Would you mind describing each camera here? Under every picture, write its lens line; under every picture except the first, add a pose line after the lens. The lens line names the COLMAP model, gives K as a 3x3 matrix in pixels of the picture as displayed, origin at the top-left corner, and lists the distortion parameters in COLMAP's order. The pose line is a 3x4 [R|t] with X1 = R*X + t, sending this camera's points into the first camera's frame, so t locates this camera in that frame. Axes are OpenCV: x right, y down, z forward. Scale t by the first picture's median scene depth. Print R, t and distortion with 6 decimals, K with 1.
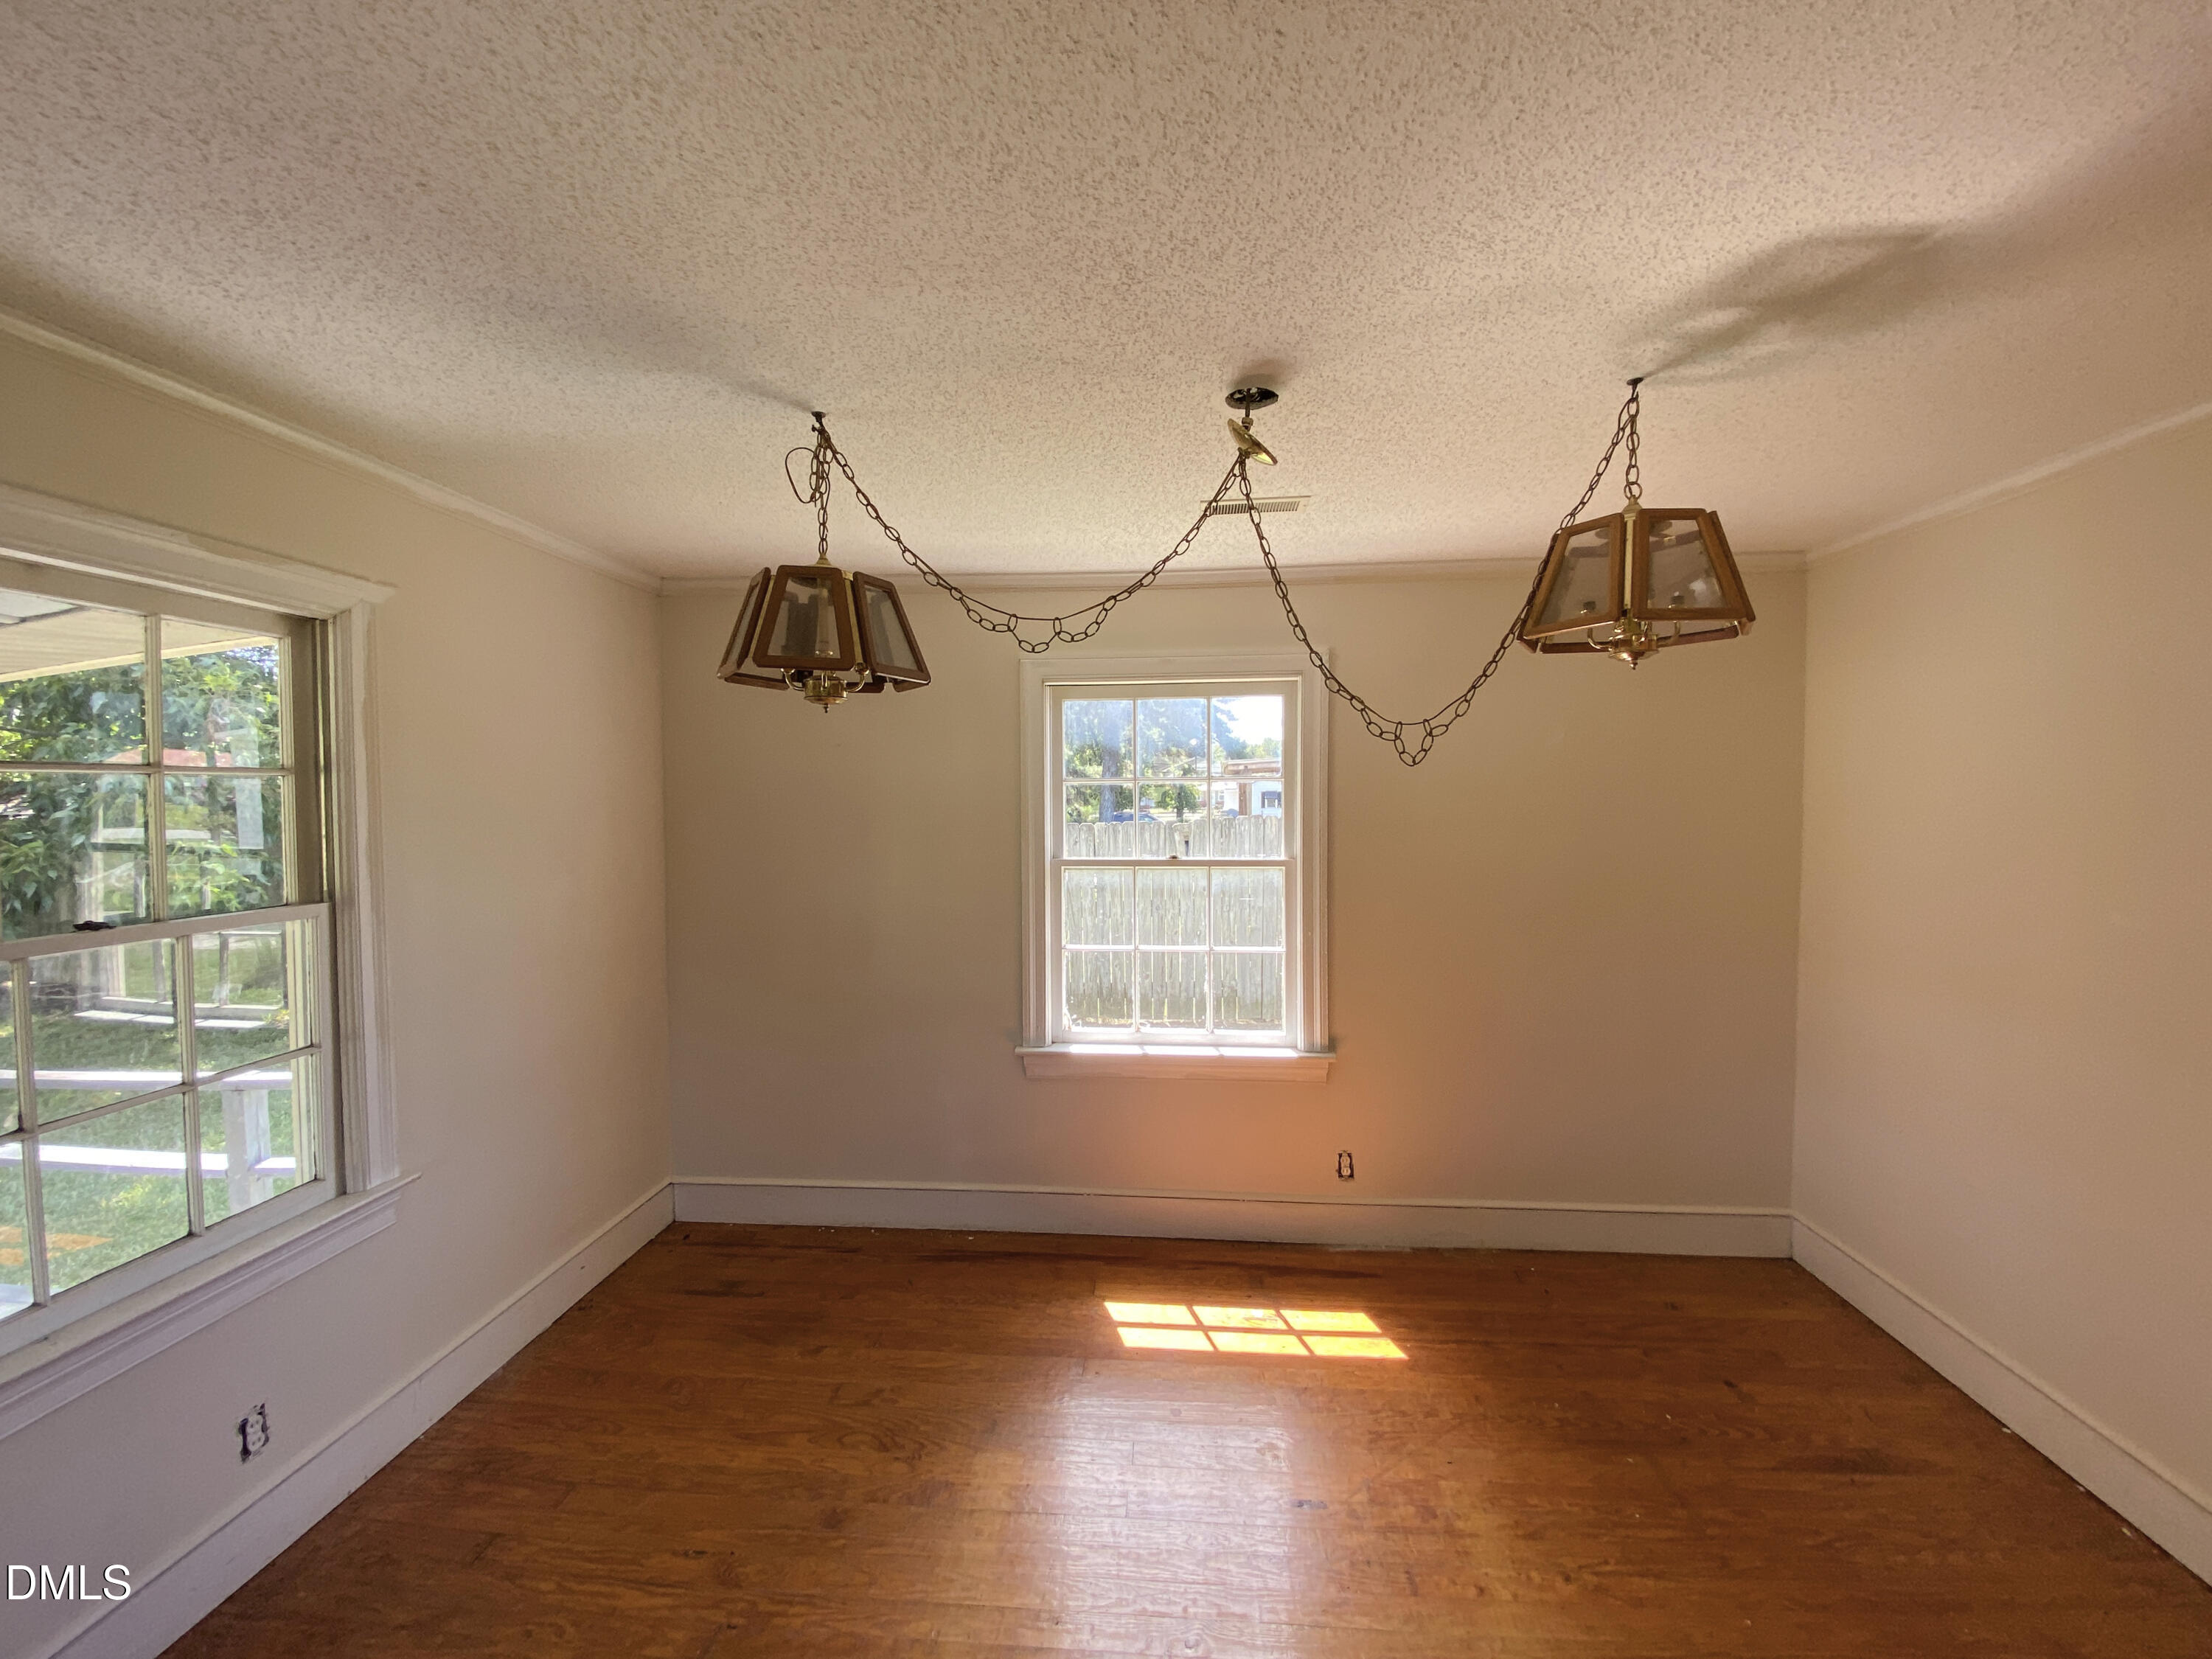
lens RADIAL K [[895.3, 0, 1105.2], [0, 895.3, 818.3], [0, 0, 1]] dist [0.000794, -0.012916]
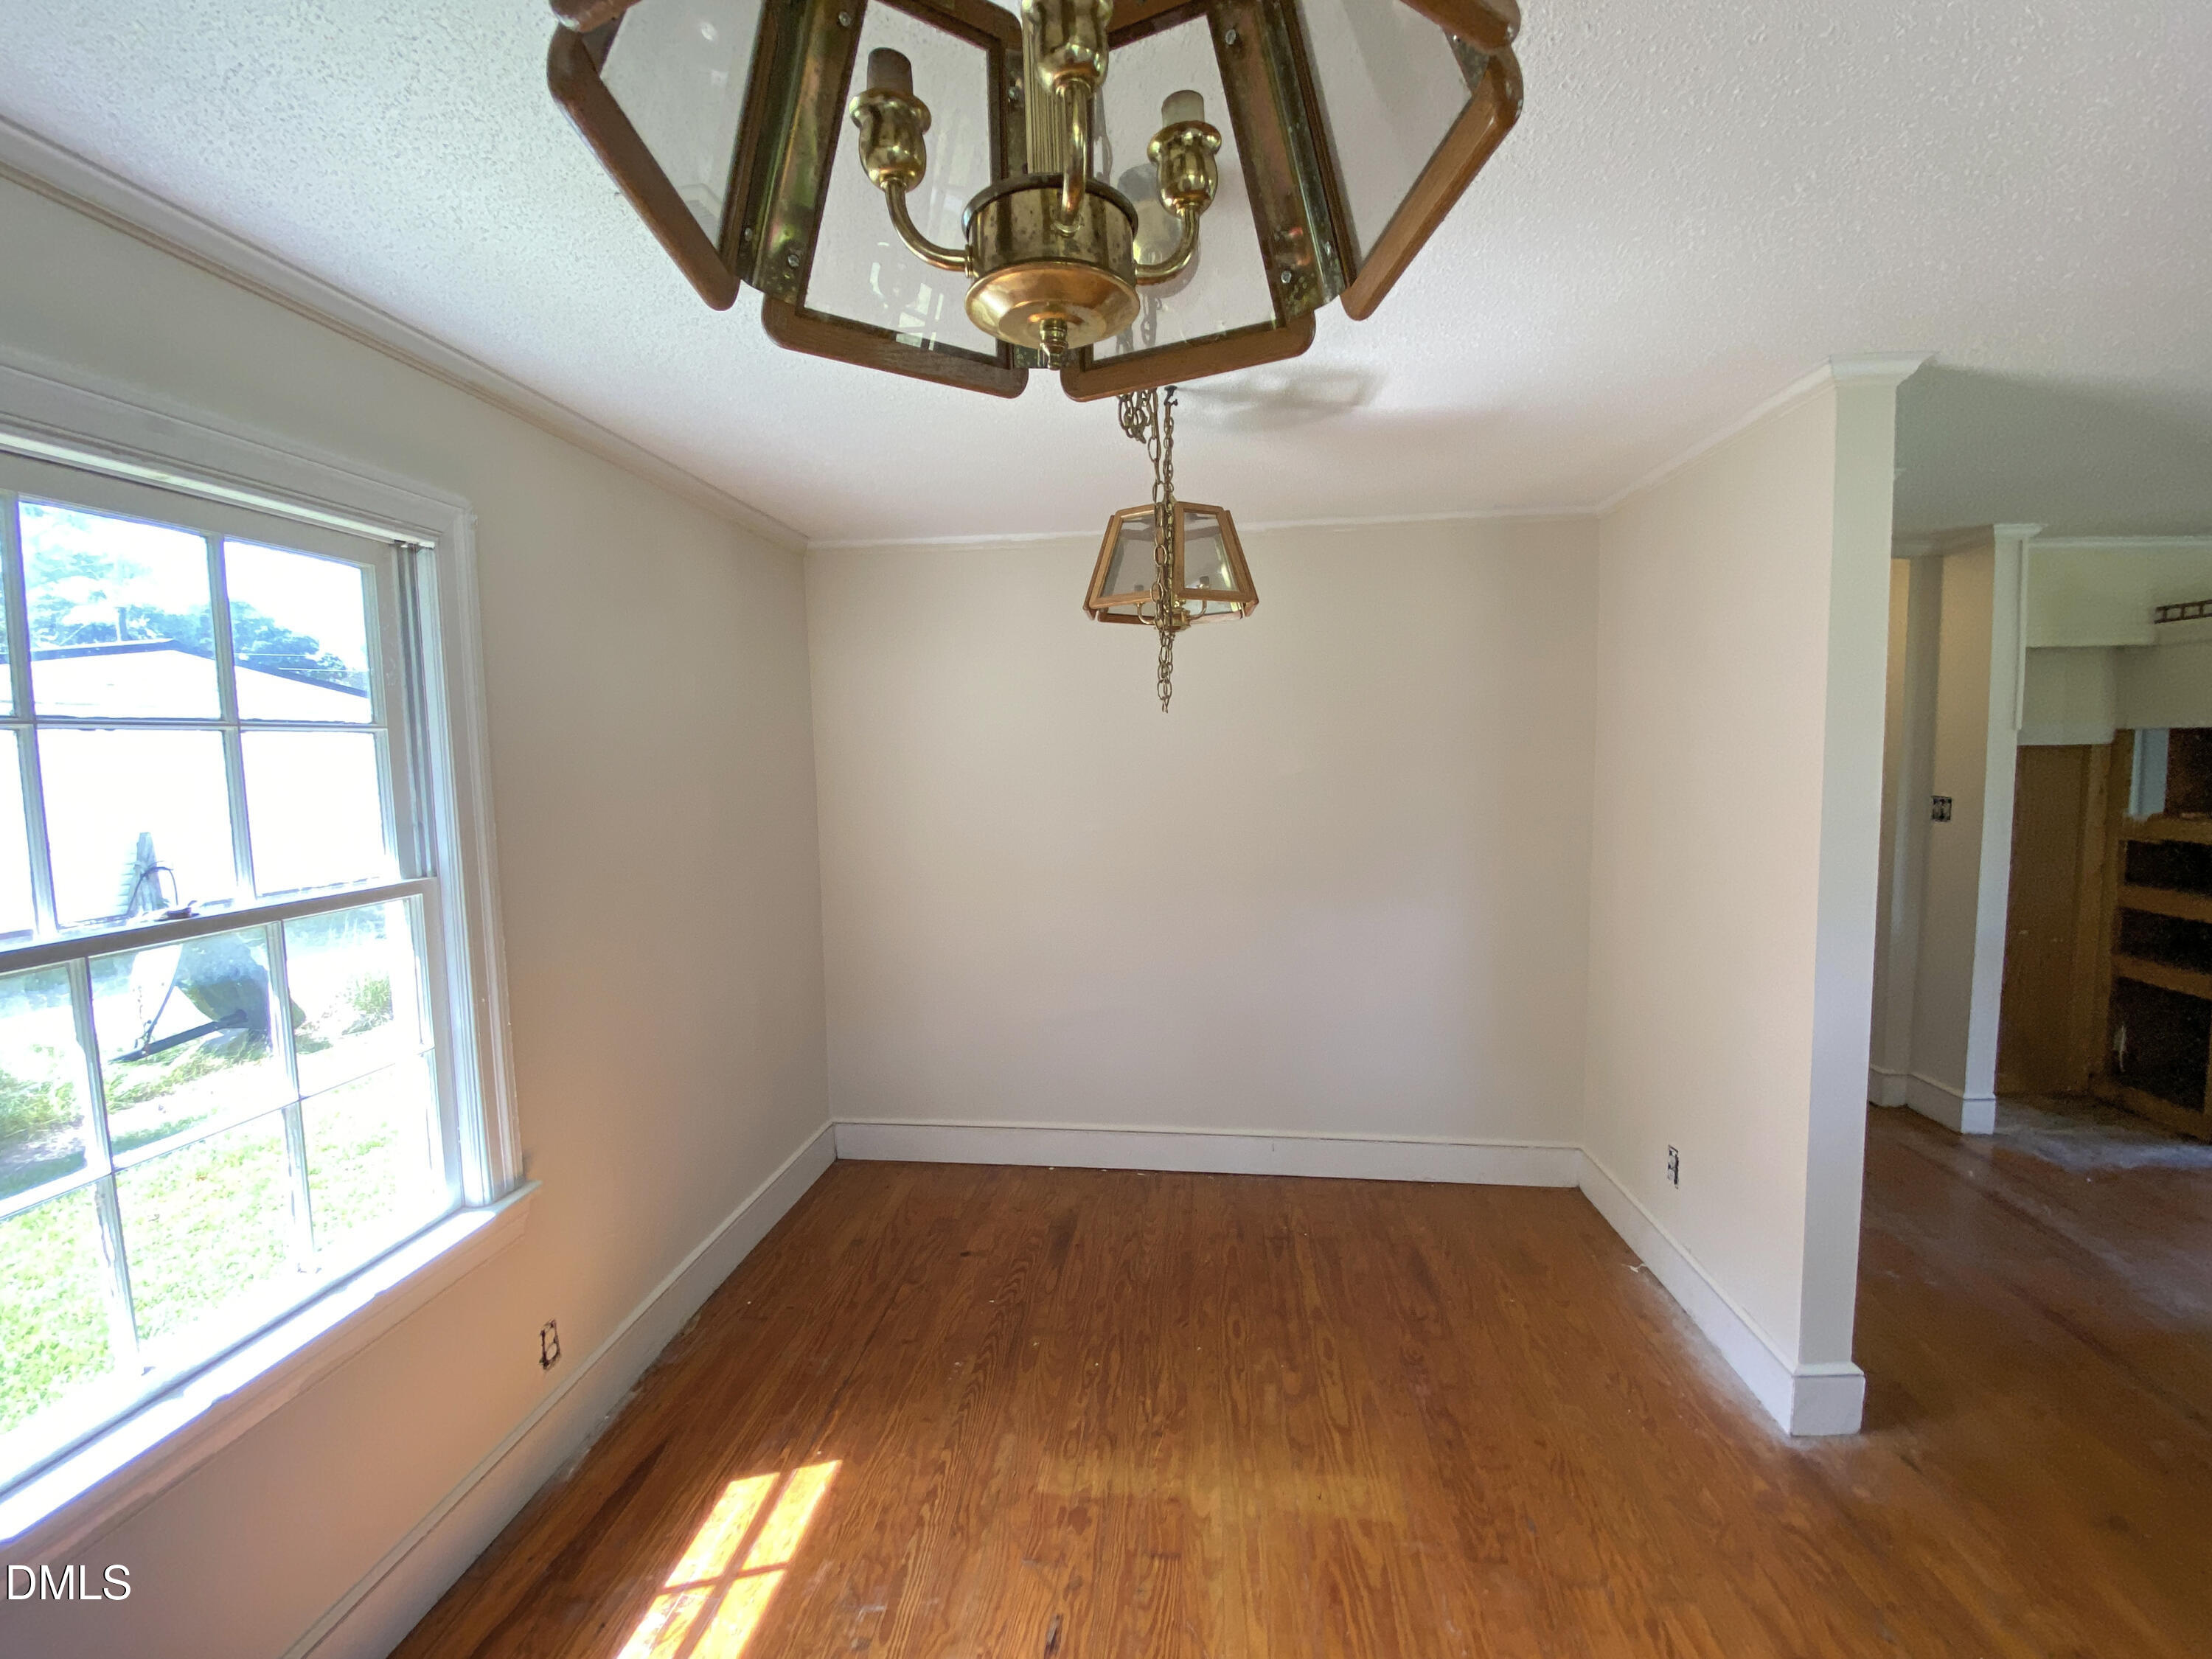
lens RADIAL K [[895.3, 0, 1105.2], [0, 895.3, 818.3], [0, 0, 1]] dist [0.000794, -0.012916]
pose [[0.033406, -0.076356, 0.996521, -0.371048], [0.057994, 0.995545, 0.074338, -0.008545], [-0.997758, 0.055309, 0.037685, 0.654299]]
